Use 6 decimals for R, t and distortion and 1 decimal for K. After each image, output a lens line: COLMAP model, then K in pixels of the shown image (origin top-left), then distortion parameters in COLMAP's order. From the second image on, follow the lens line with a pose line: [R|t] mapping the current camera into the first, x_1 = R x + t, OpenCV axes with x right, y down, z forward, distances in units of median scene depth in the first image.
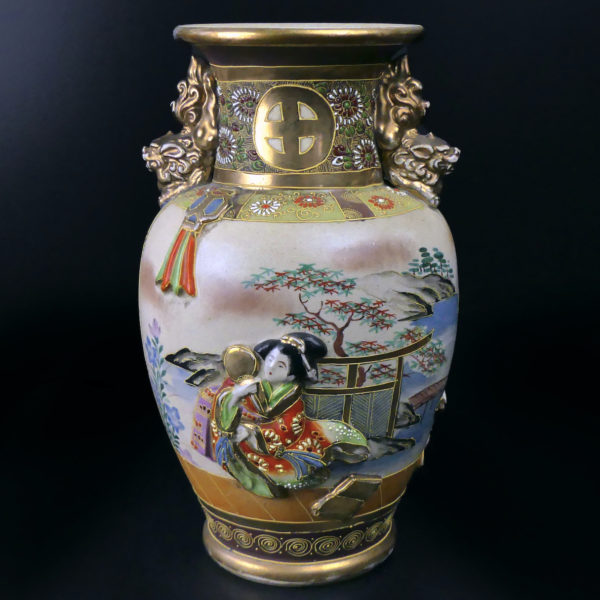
lens RADIAL K [[1082.5, 0, 297.0], [0, 1082.5, 303.0], [0, 0, 1]] dist [-0.034852, 0.000000]
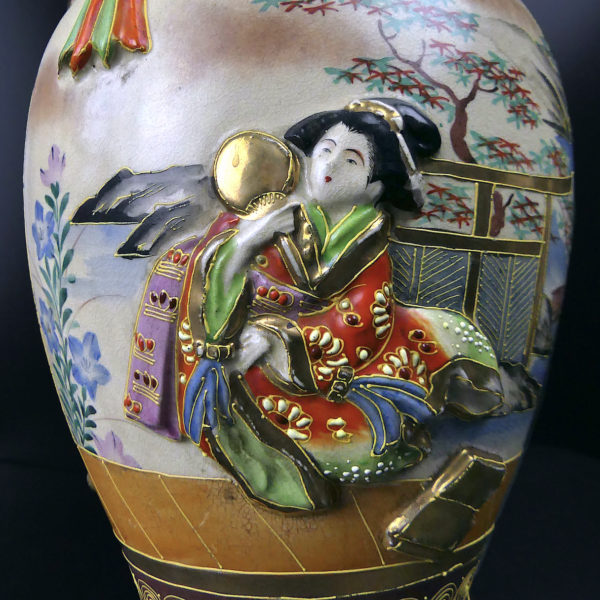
lens RADIAL K [[649.5, 0, 297.9], [0, 649.5, 301.7], [0, 0, 1]] dist [-0.012690, 0.000000]
pose [[0.975577, -0.000924, 0.219655, -0.091177], [0.065651, 0.955508, -0.287565, 0.181352], [-0.209616, 0.294963, 0.932233, 0.749800]]
